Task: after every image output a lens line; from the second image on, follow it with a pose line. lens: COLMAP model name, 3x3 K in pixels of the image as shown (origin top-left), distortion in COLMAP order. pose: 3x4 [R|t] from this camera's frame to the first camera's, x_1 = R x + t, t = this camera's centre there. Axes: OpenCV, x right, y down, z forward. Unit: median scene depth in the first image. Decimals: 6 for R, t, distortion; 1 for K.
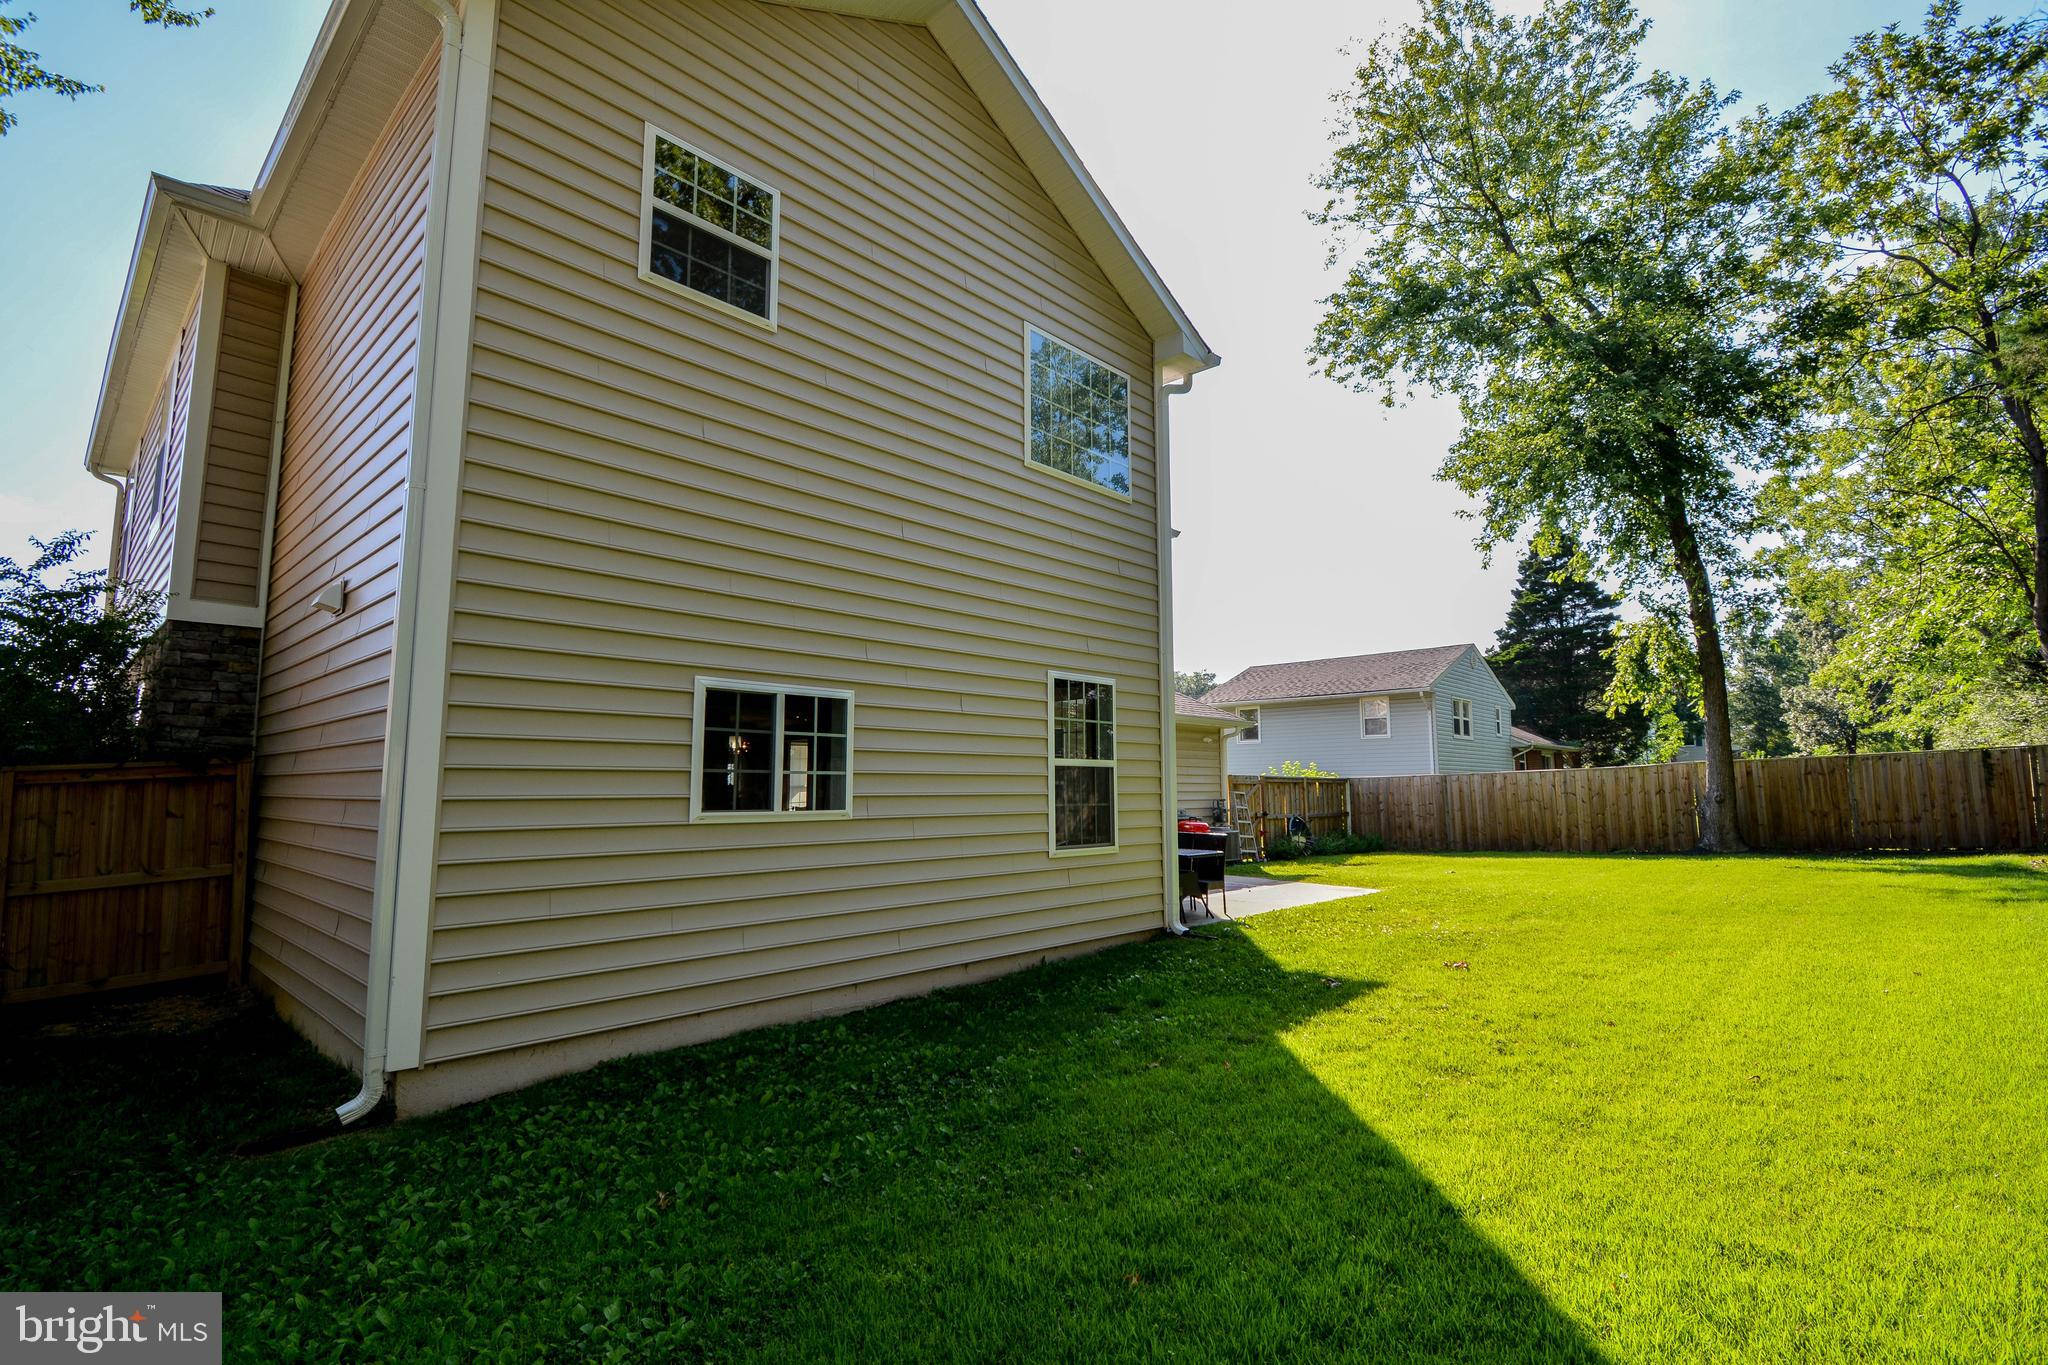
lens RADIAL K [[926.6, 0, 1029.2], [0, 926.6, 693.6], [0, 0, 1]] dist [0.022143, -0.027019]
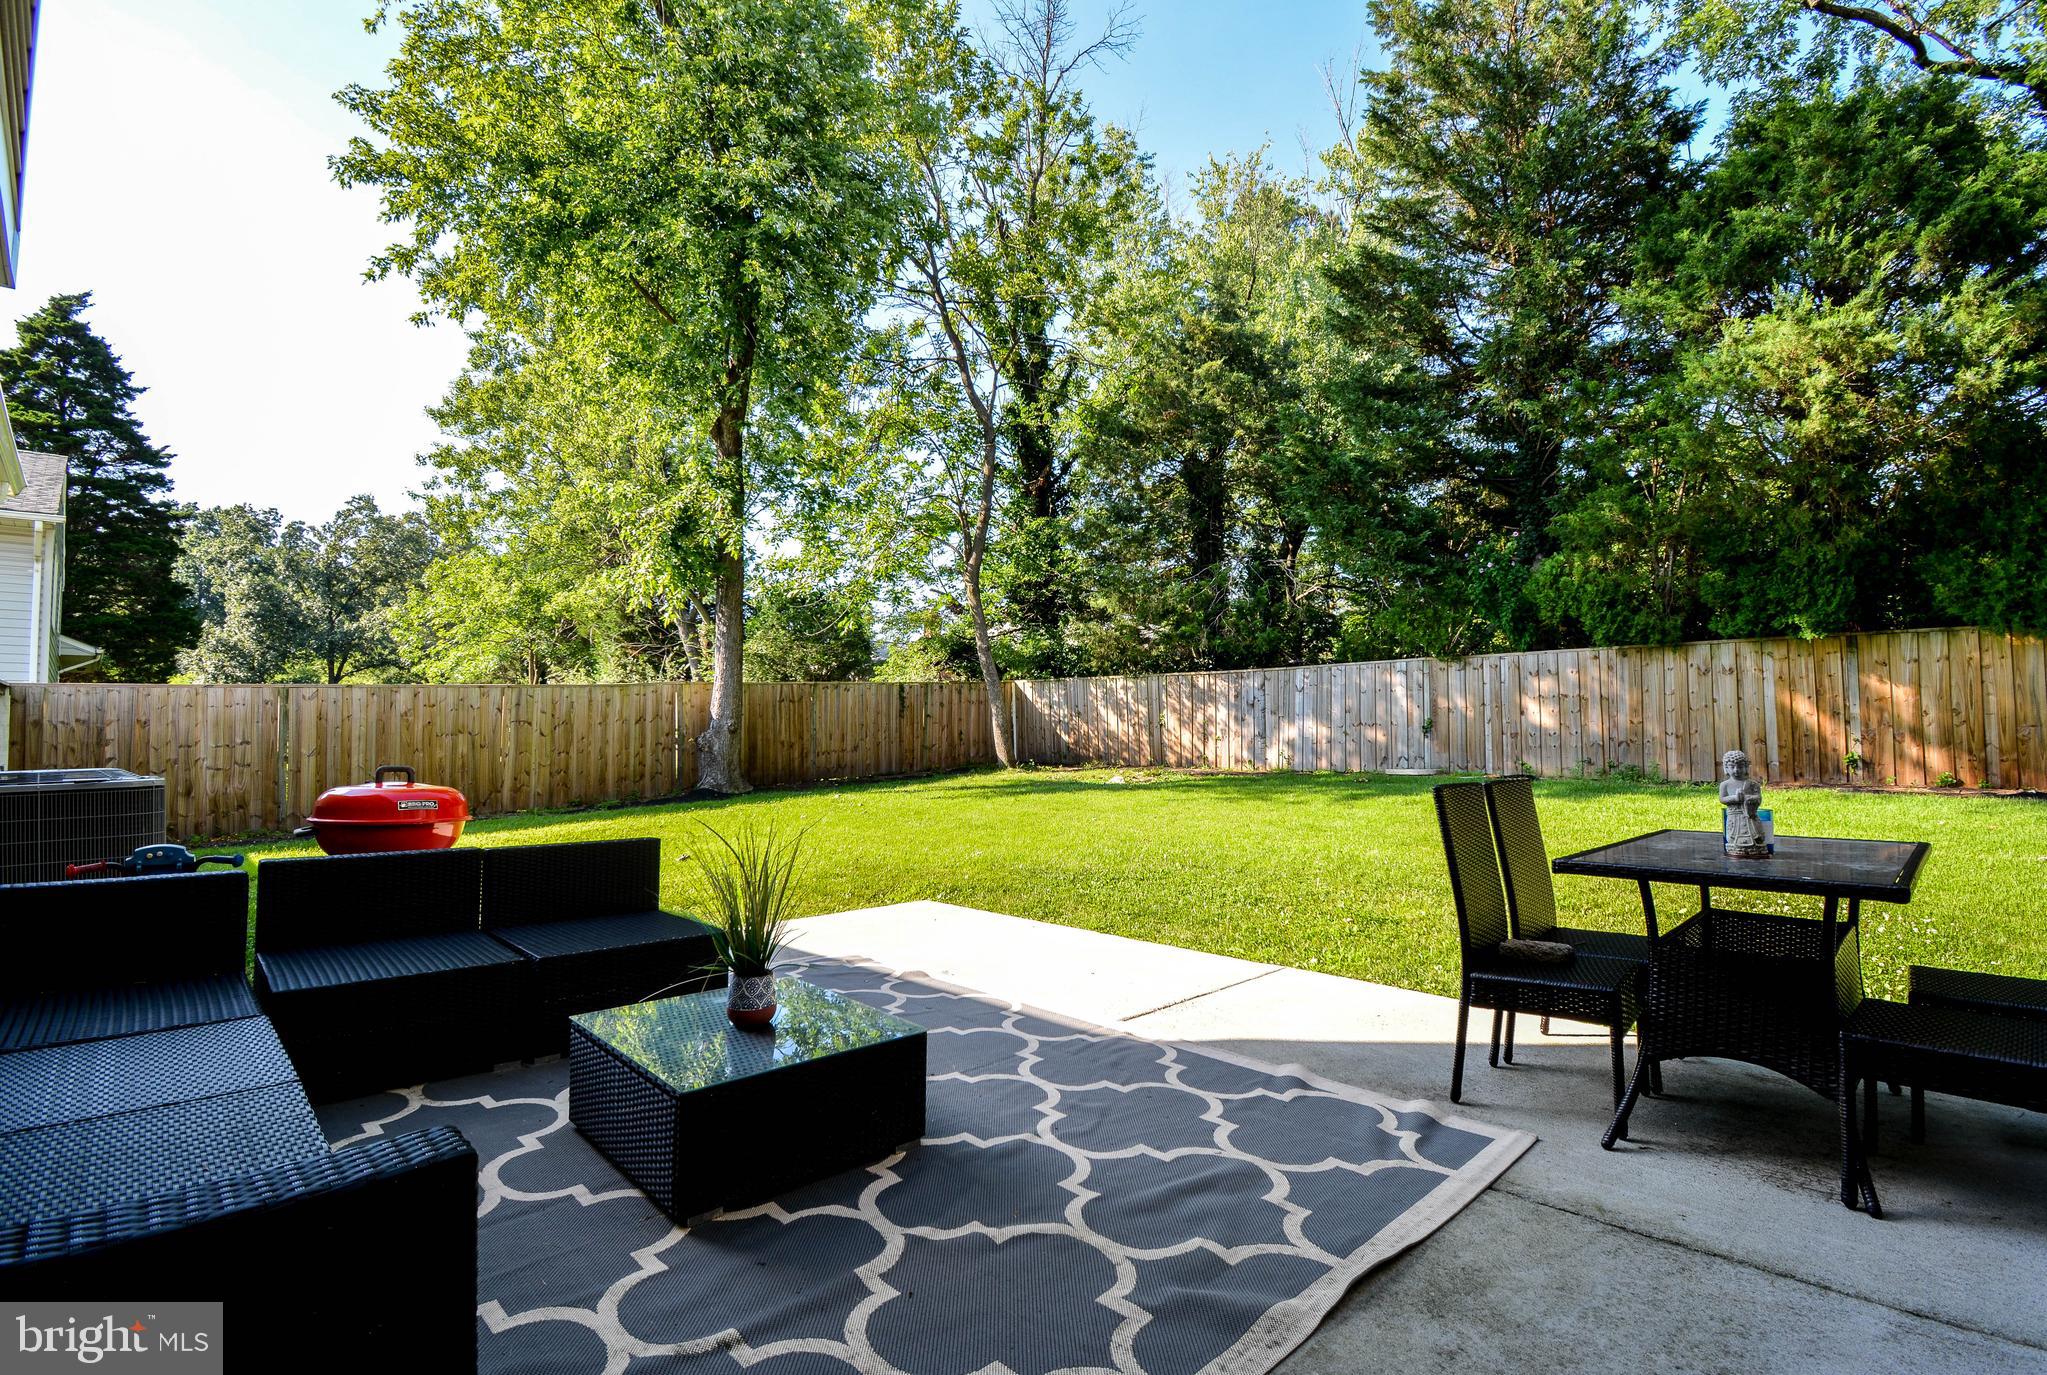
lens RADIAL K [[943.4, 0, 1033.6], [0, 943.4, 709.2], [0, 0, 1]] dist [0.002872, -0.017941]
pose [[0.038842, 0.026739, 0.998888, -0.127438], [-0.093900, 0.995316, -0.022992, 0.198705], [-0.994824, -0.092902, 0.041171, 1.547113]]
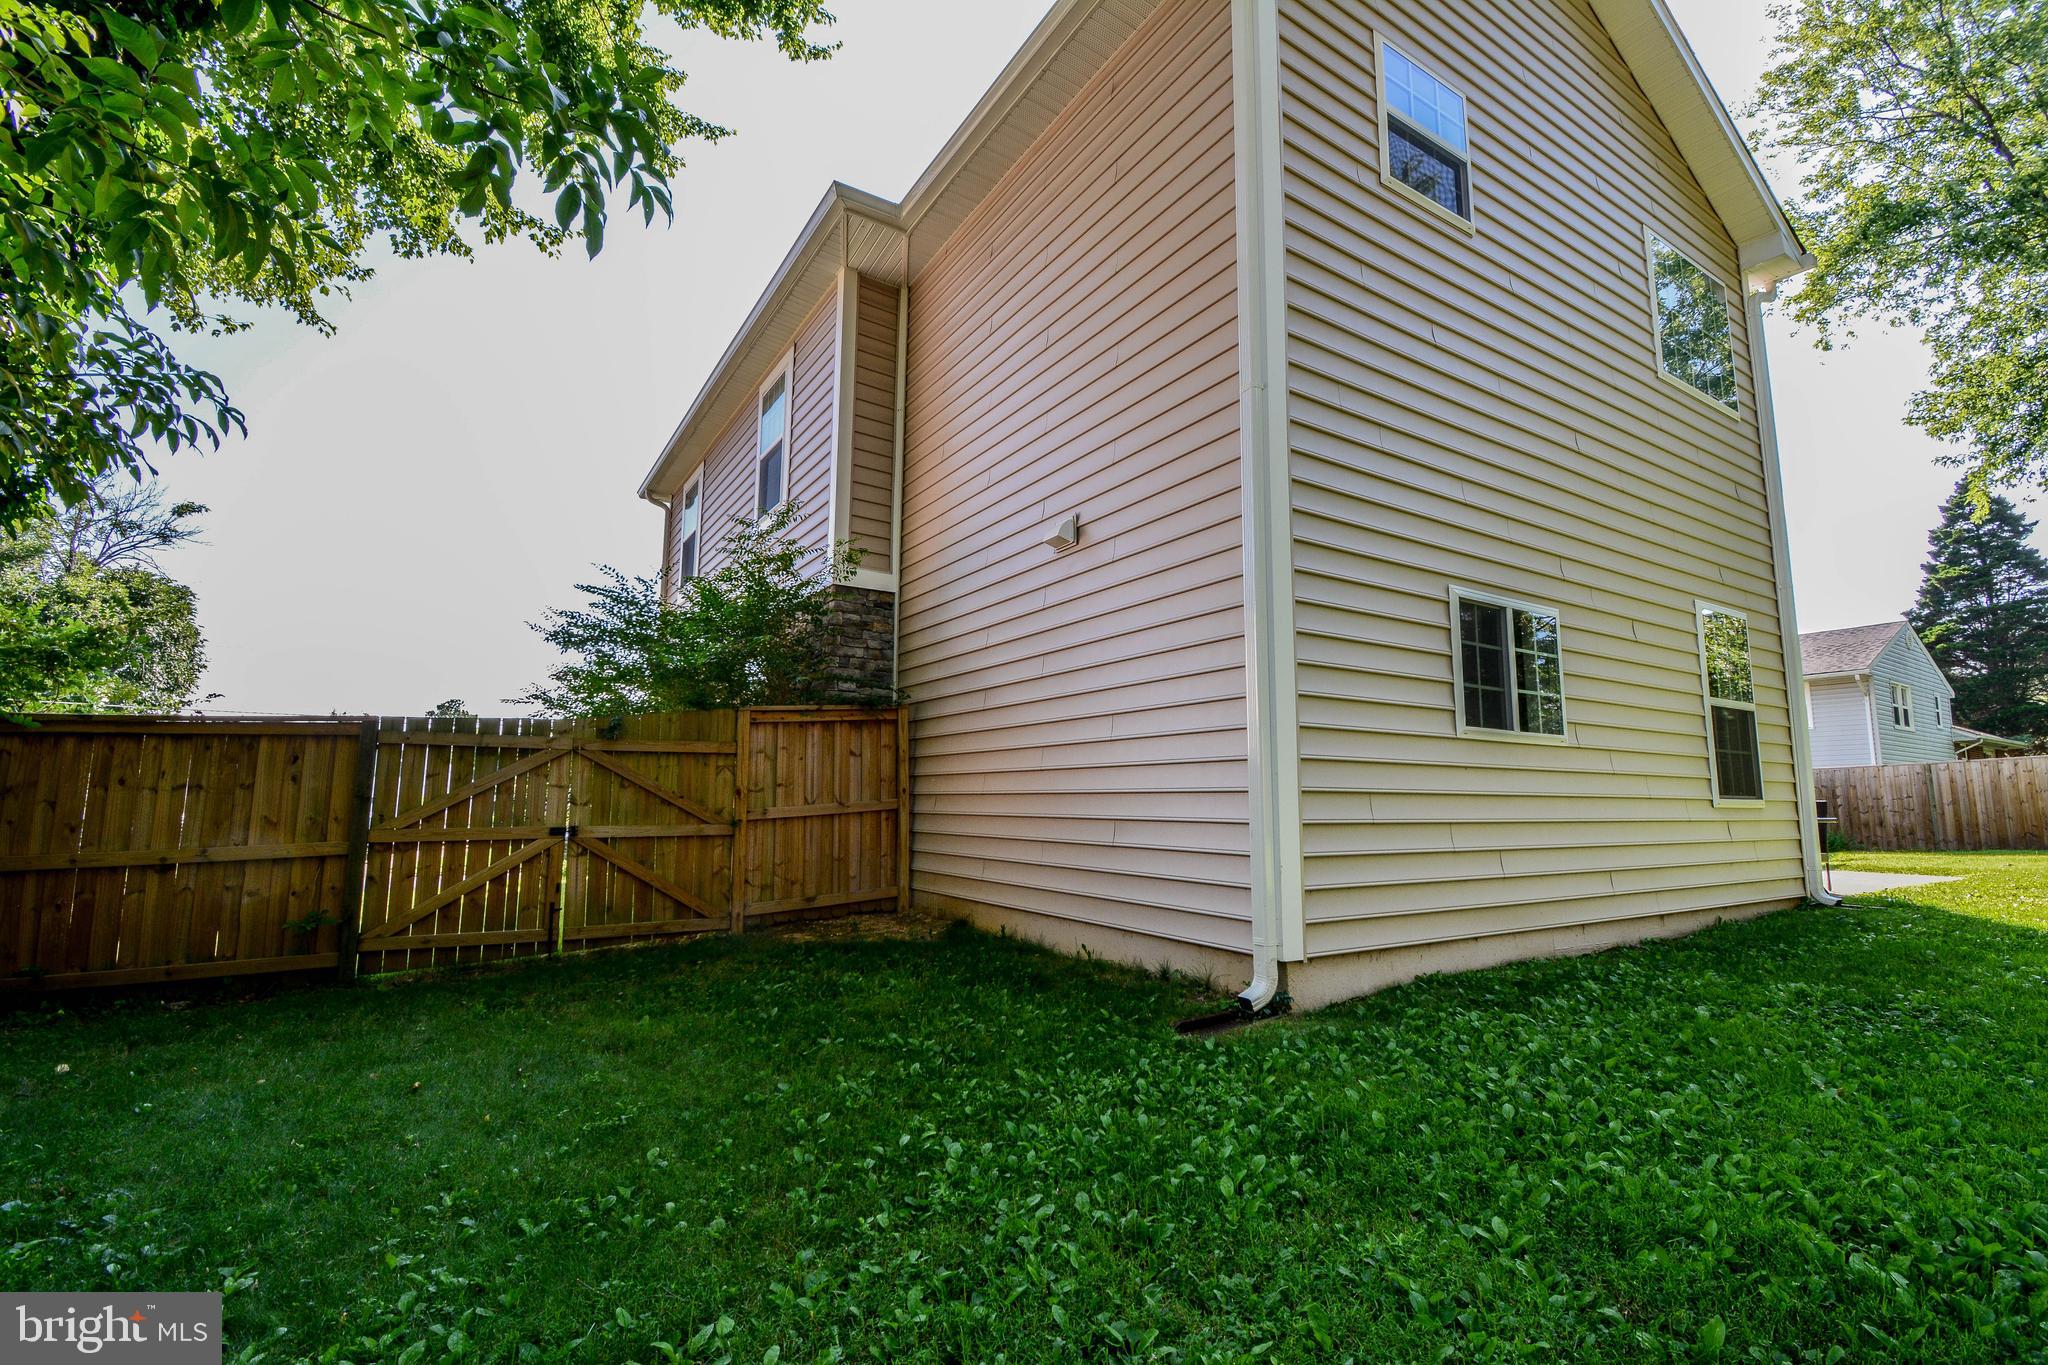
lens RADIAL K [[896.6, 0, 1032.6], [0, 896.6, 693.6], [0, 0, 1]] dist [0.007432, -0.020837]
pose [[0.968047, -0.021013, -0.249888, -0.405378], [0.015520, 0.999593, -0.023930, 0.080492], [0.250290, 0.019287, 0.967979, 0.000273]]
